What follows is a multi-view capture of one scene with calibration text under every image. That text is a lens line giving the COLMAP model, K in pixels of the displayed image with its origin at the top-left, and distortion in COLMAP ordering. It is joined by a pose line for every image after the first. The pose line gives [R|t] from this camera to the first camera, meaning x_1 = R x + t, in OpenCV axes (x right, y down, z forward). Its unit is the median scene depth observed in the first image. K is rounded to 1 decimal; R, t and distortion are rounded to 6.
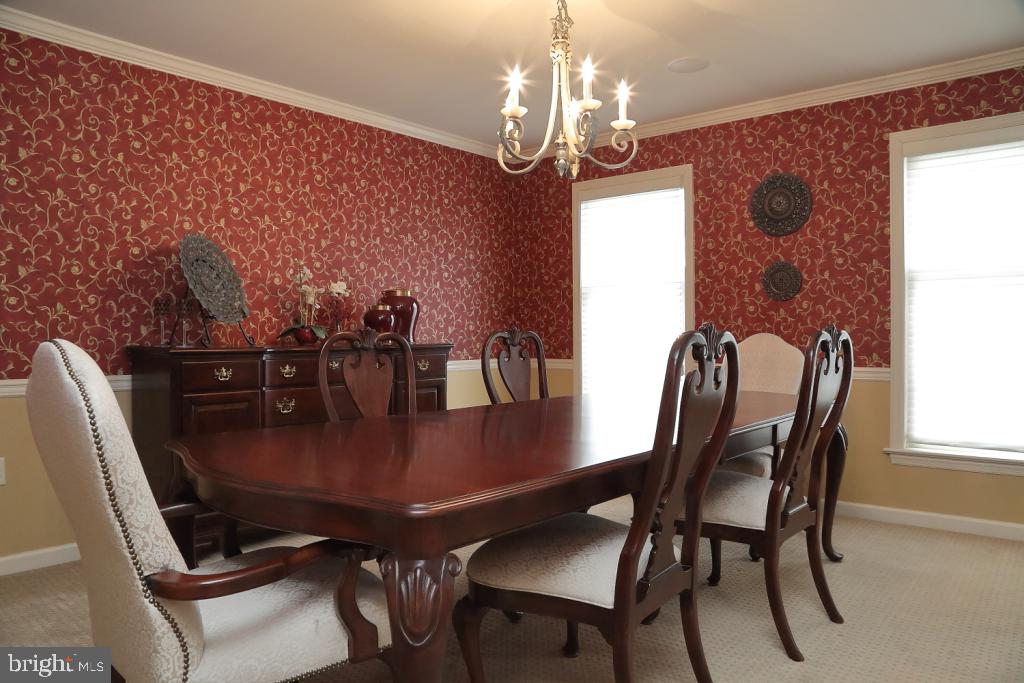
lens RADIAL K [[697.0, 0, 510.4], [0, 697.0, 344.1], [0, 0, 1]] dist [-0.118625, 0.063875]
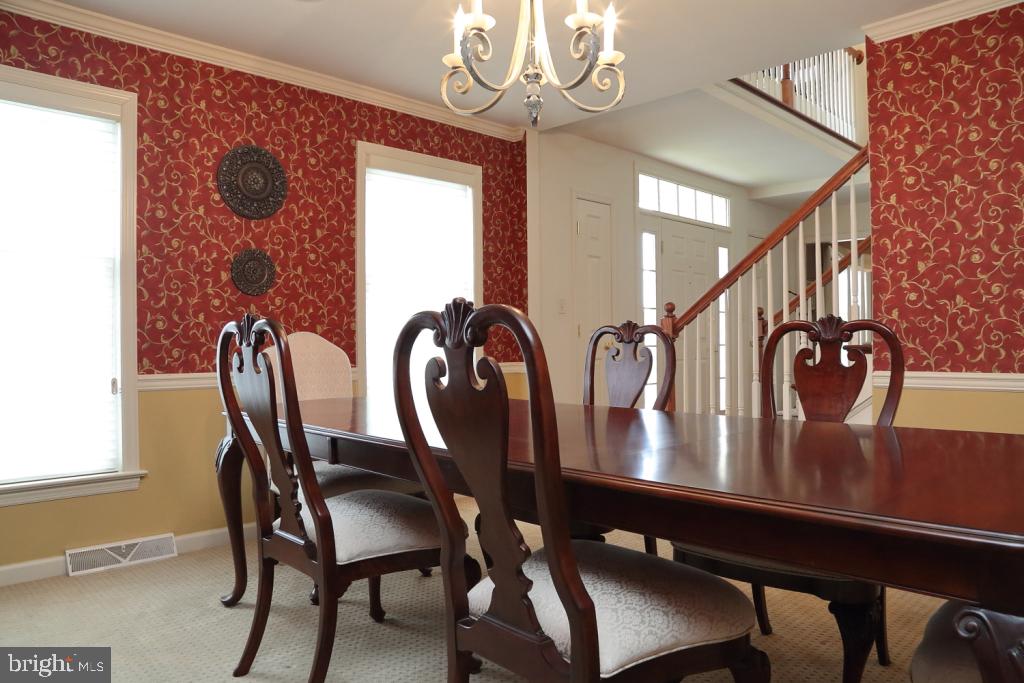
lens RADIAL K [[697.0, 0, 510.4], [0, 697.0, 344.1], [0, 0, 1]] dist [-0.118625, 0.063875]
pose [[0.086773, -0.004448, 0.996218, -0.427844], [0.022126, 0.999752, 0.002537, 0.002363], [-0.995982, 0.021822, 0.086850, 0.616739]]
